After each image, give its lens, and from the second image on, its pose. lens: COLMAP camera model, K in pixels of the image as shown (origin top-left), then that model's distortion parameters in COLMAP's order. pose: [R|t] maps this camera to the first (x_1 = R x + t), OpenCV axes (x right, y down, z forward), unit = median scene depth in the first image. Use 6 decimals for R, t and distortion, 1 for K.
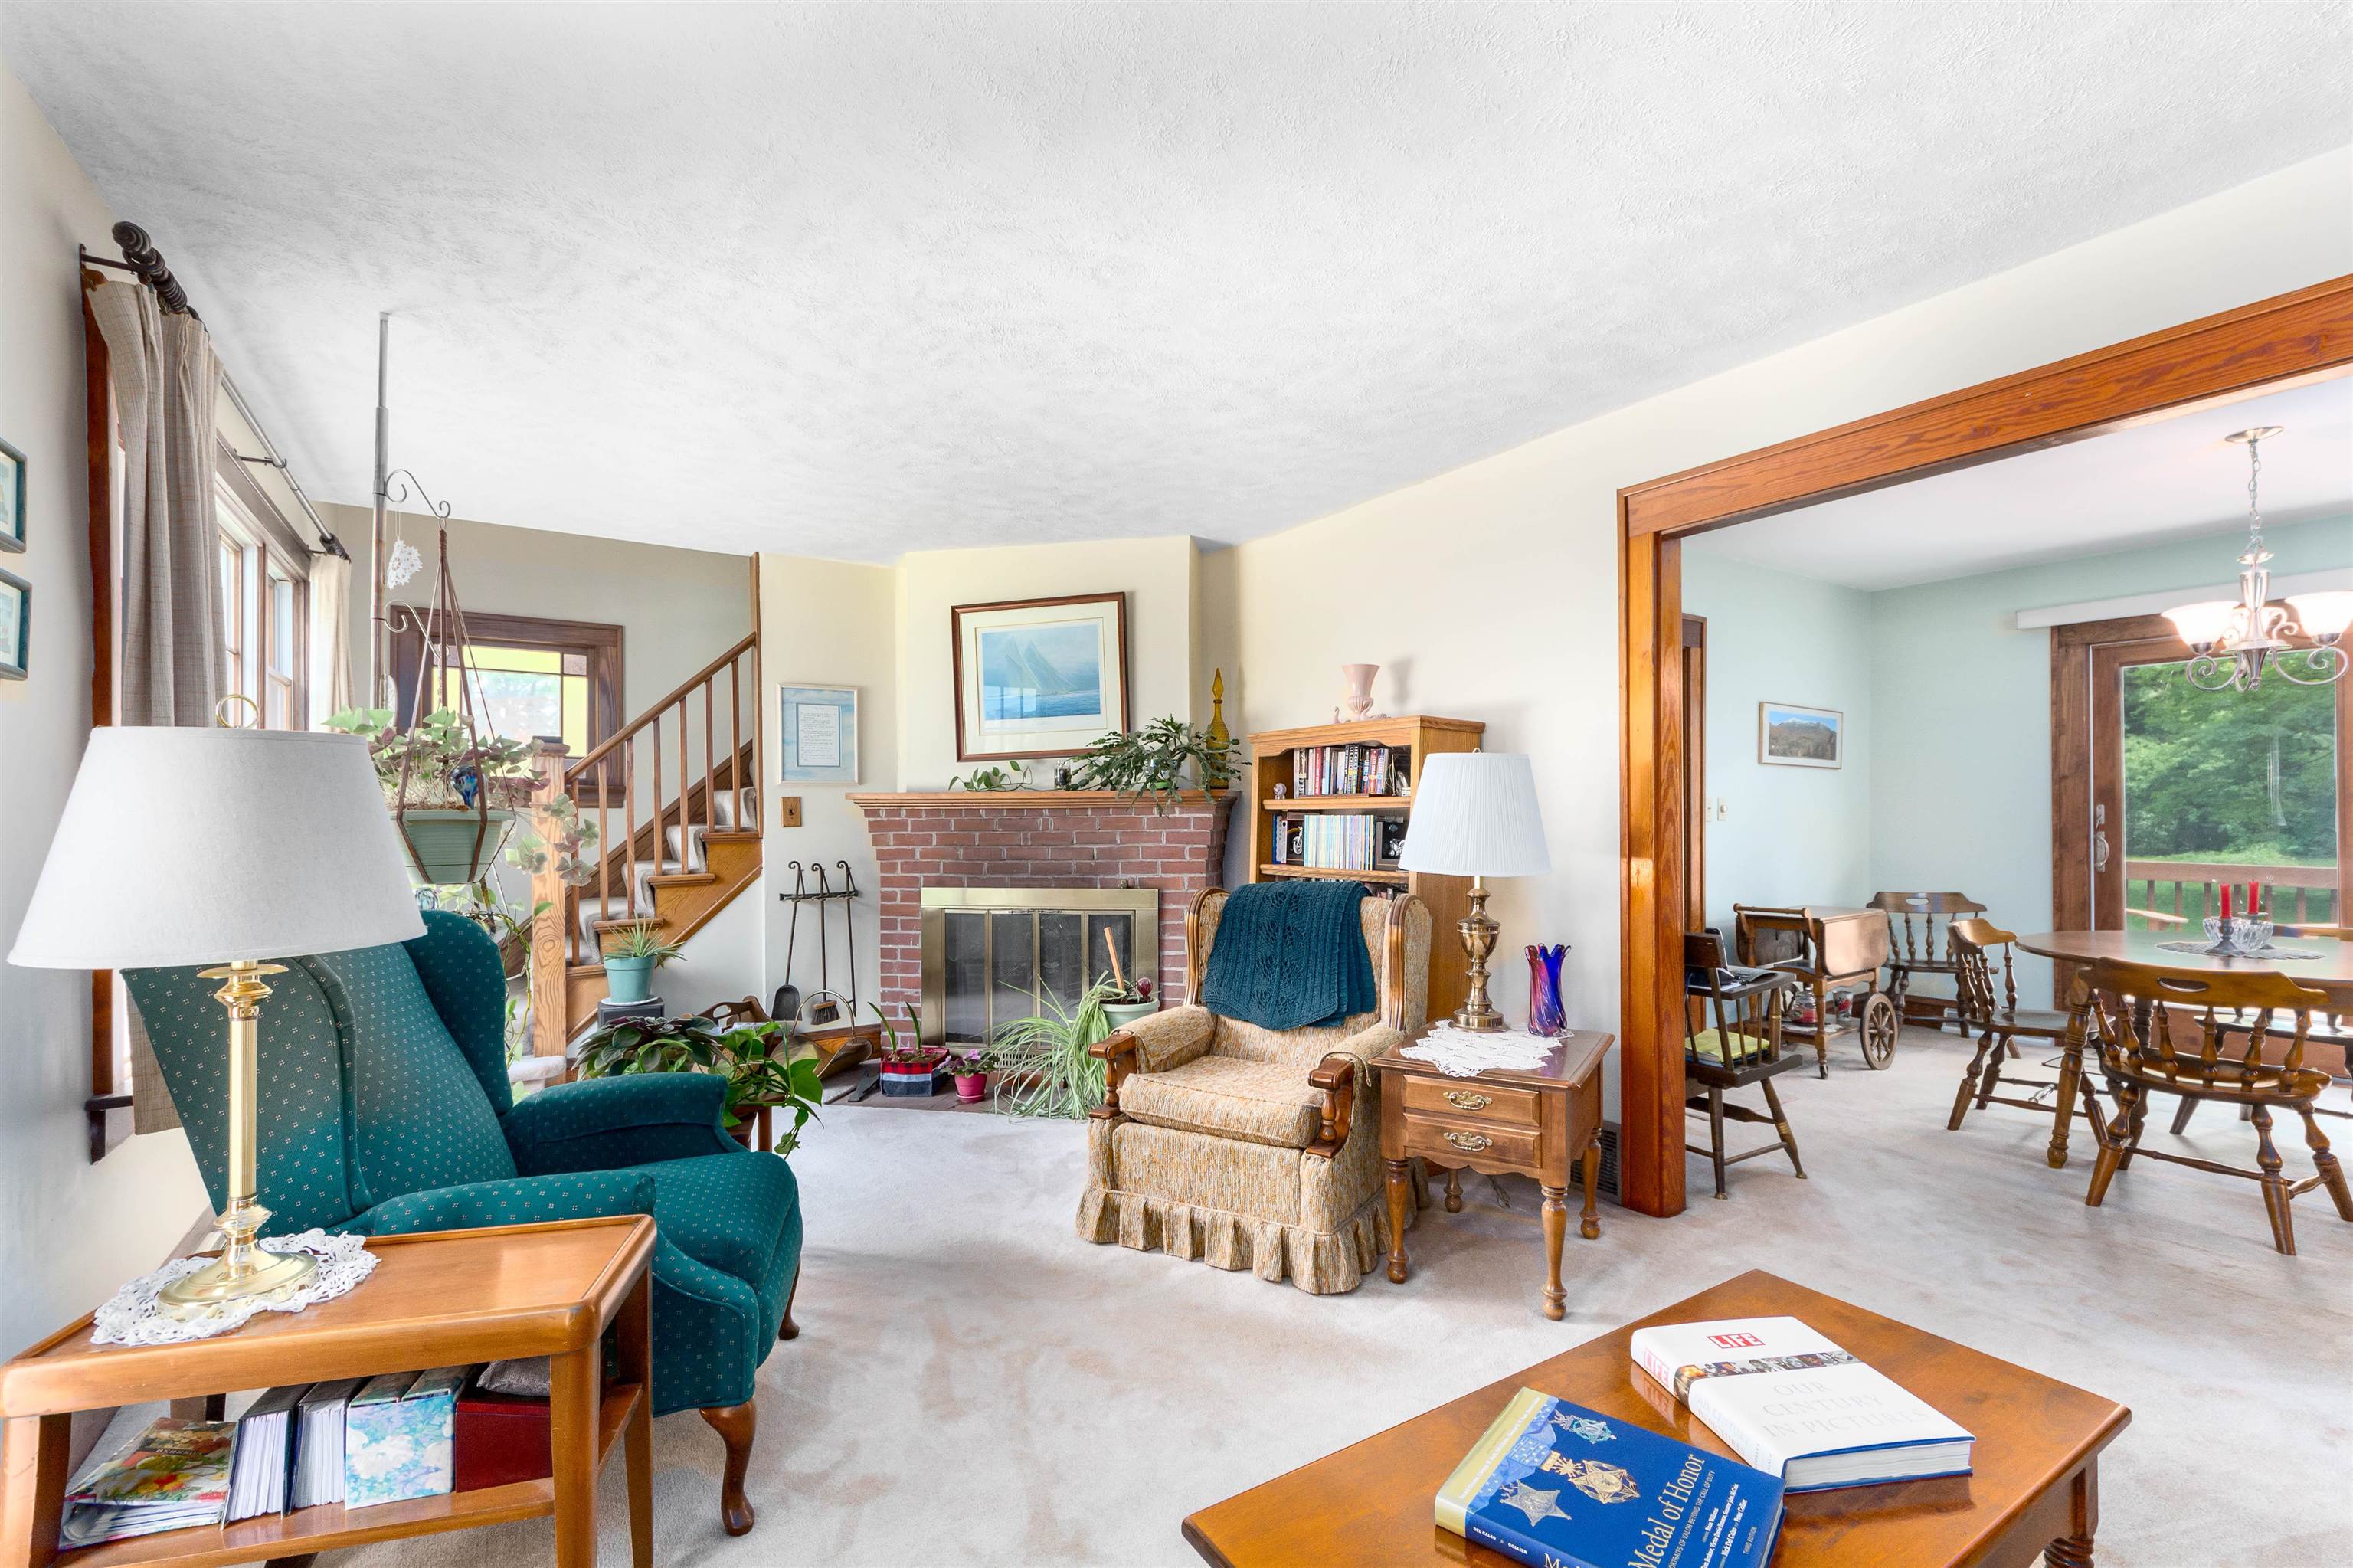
lens RADIAL K [[1031.9, 0, 1177.4], [0, 1031.9, 810.6], [0, 0, 1]] dist [-0.000201, -0.000080]
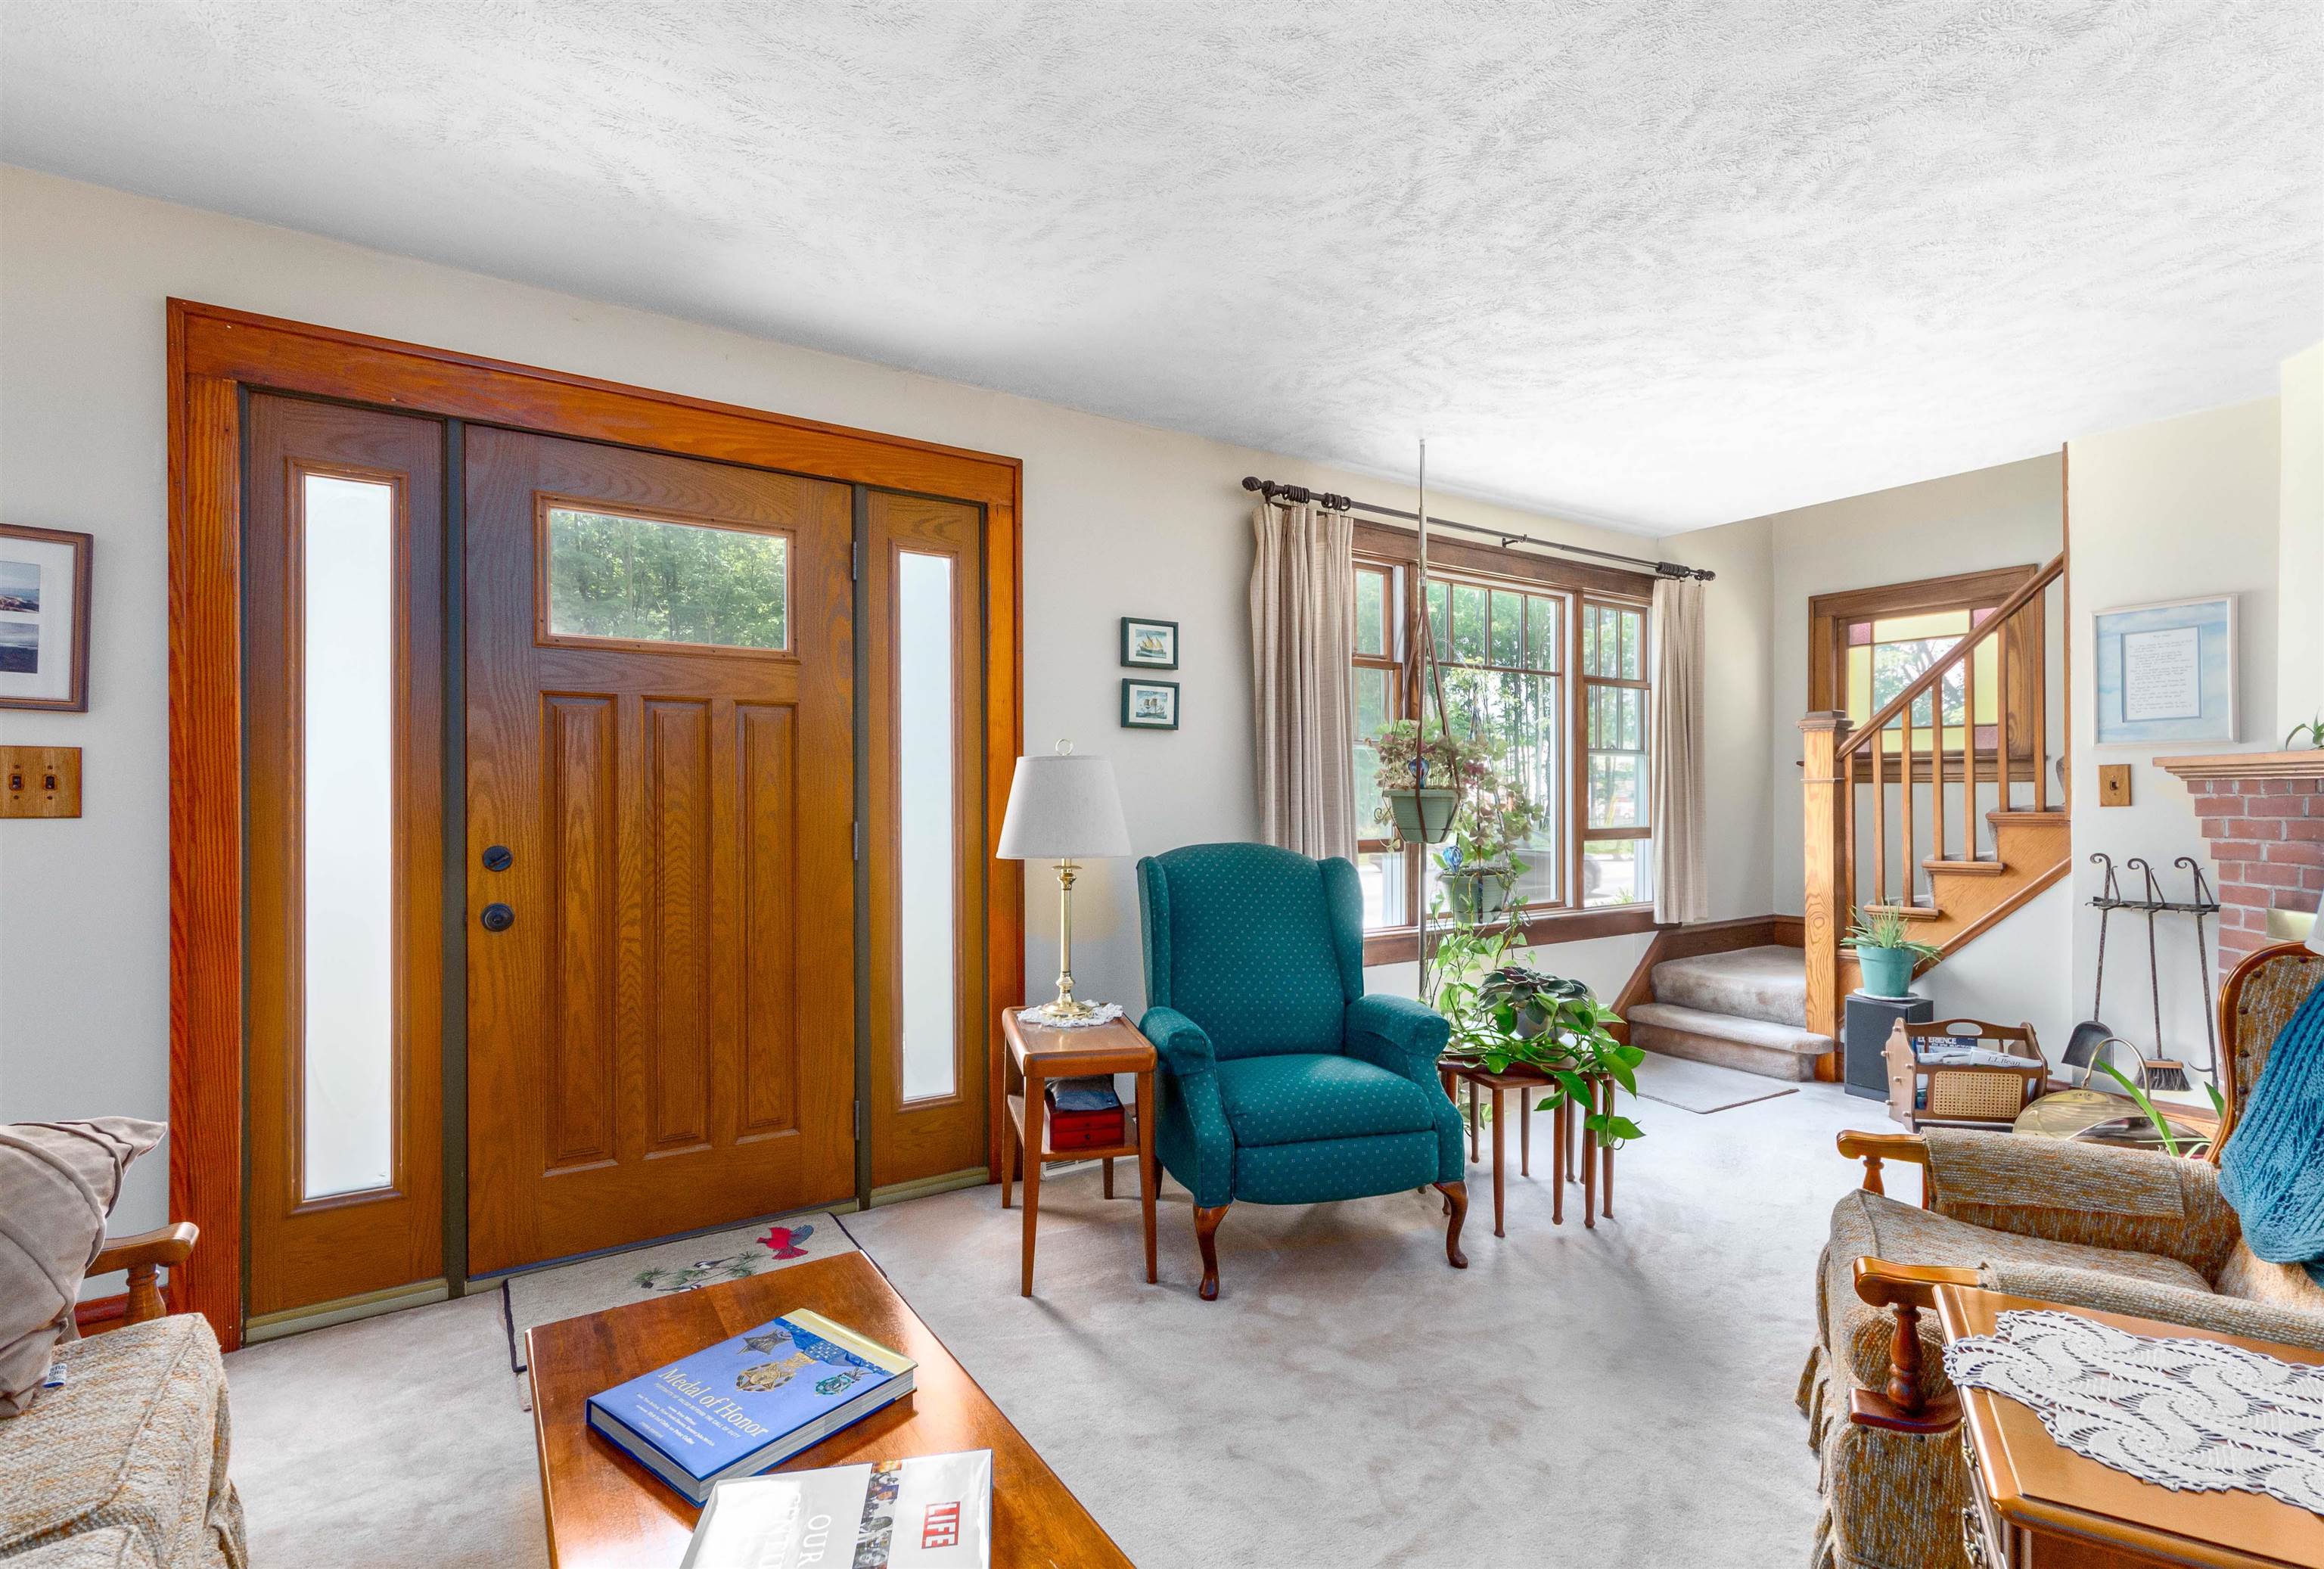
lens RADIAL K [[1063.6, 0, 1162.0], [0, 1063.6, 784.5], [0, 0, 1]] dist [0.000423, 0.000111]
pose [[0.009185, -0.006786, -0.999935, 0.369203], [0.007504, 0.999949, -0.006717, 0.000621], [0.999930, -0.007441, 0.009235, 0.329463]]
